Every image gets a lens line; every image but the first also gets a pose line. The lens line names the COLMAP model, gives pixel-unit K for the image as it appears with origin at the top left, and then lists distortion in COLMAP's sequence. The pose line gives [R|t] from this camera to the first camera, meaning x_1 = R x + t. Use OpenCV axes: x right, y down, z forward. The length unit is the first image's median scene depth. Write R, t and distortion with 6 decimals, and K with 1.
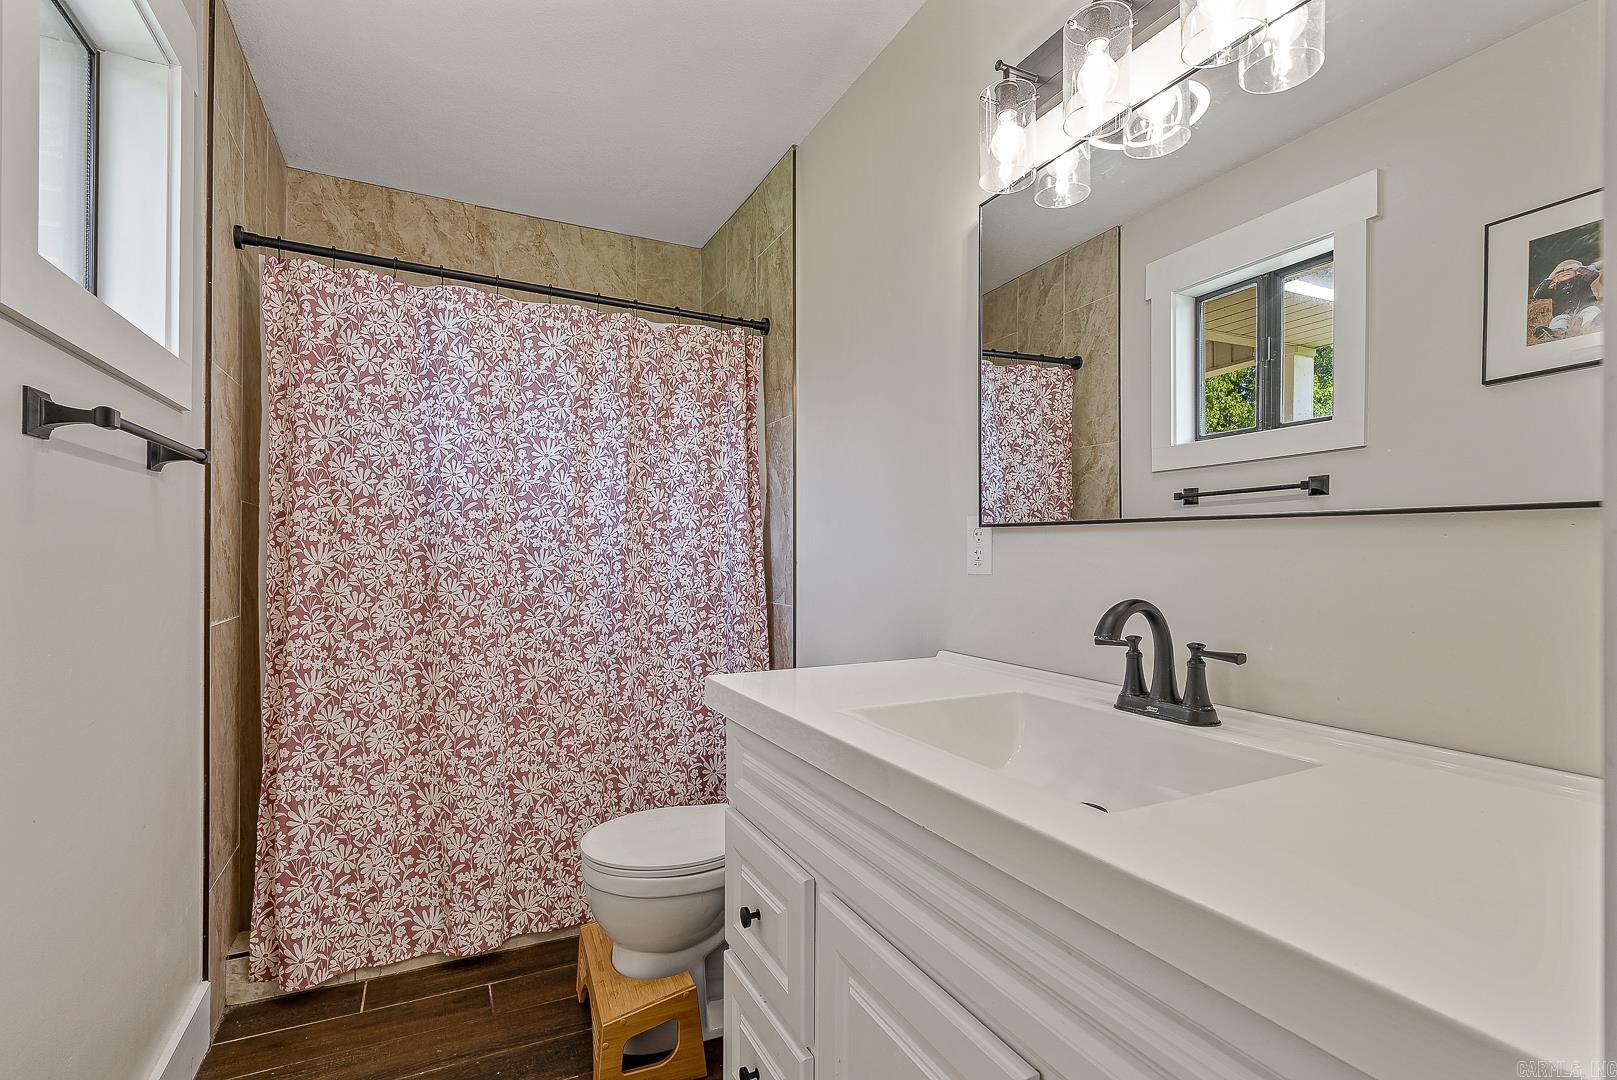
lens RADIAL K [[748.3, 0, 811.6], [0, 748.3, 548.3], [0, 0, 1]] dist [-0.007555, 0.003103]
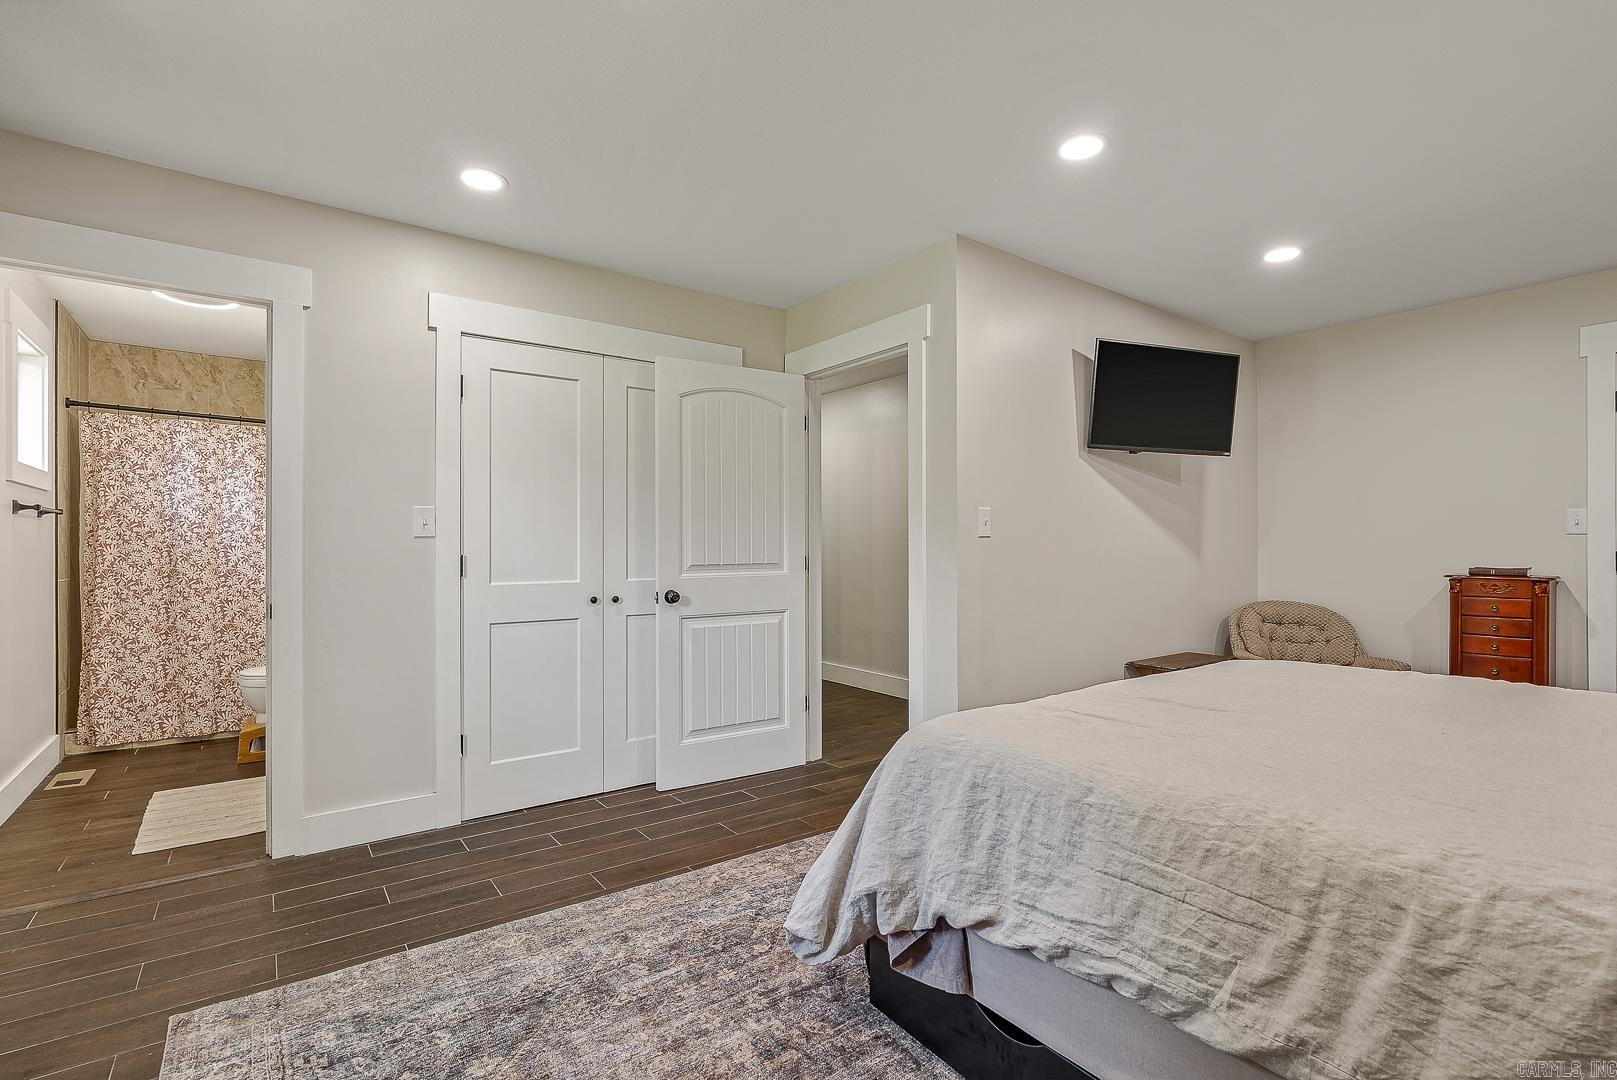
lens RADIAL K [[748.3, 0, 808.9], [0, 748.3, 542.7], [0, 0, 1]] dist [-0.007555, 0.003103]
pose [[0.985308, -0.007174, 0.170633, 0.929000], [0.007111, 0.999974, 0.000977, -0.000534], [-0.170636, 0.000251, 0.985334, -1.421361]]
